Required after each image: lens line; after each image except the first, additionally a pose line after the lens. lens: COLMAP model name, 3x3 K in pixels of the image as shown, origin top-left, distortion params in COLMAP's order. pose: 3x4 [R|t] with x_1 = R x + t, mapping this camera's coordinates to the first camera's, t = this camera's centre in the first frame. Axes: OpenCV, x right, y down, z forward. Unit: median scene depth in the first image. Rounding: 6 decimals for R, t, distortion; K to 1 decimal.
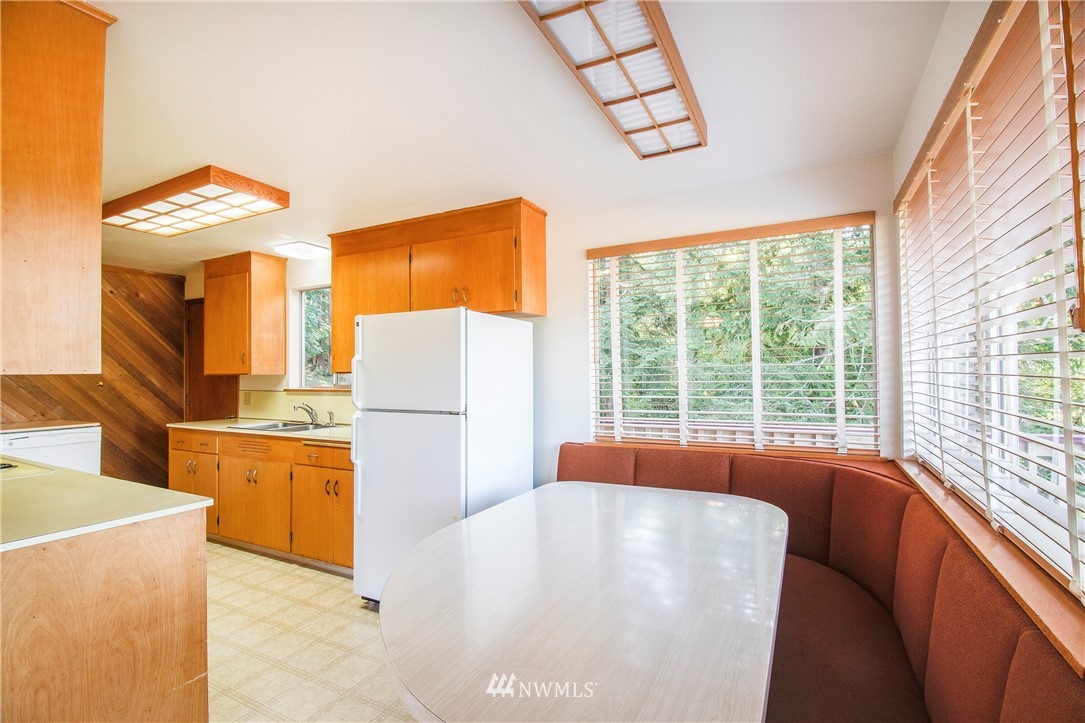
lens RADIAL K [[503.7, 0, 543.0], [0, 503.7, 364.2], [0, 0, 1]] dist [0.003322, -0.014617]
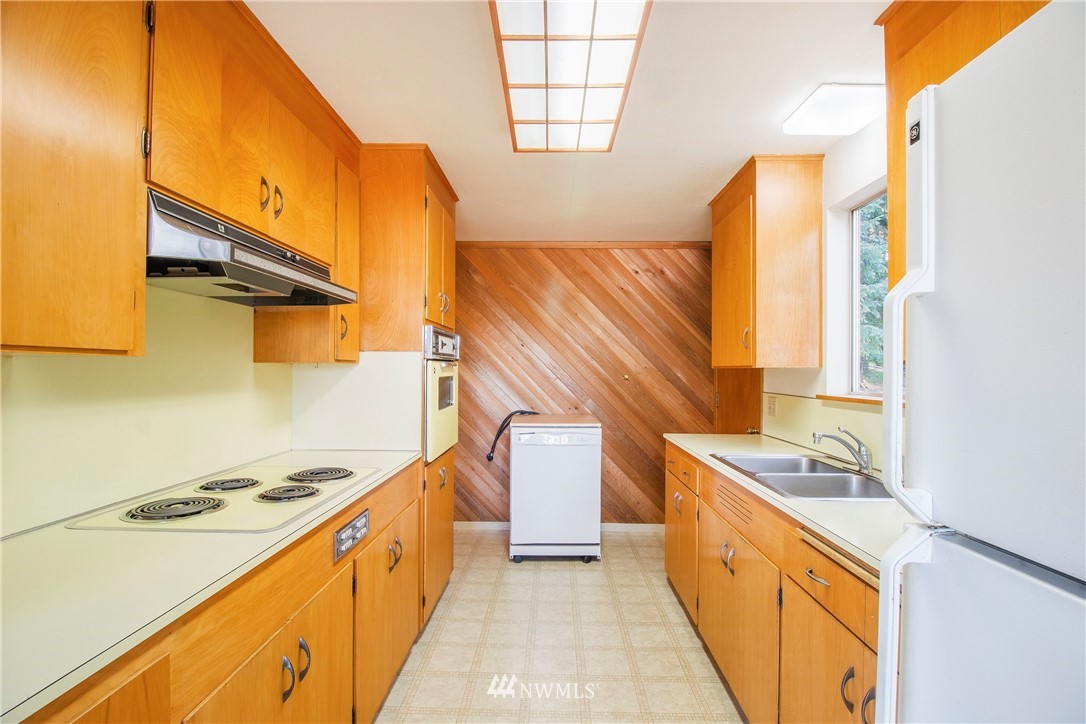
lens RADIAL K [[504.2, 0, 543.5], [0, 504.2, 364.7], [0, 0, 1]] dist [0.003322, -0.014617]
pose [[0.448418, 0.002474, -0.893820, -0.156769], [0.004066, 0.999980, 0.004808, 0.012636], [0.893815, -0.005790, 0.448399, 0.483387]]
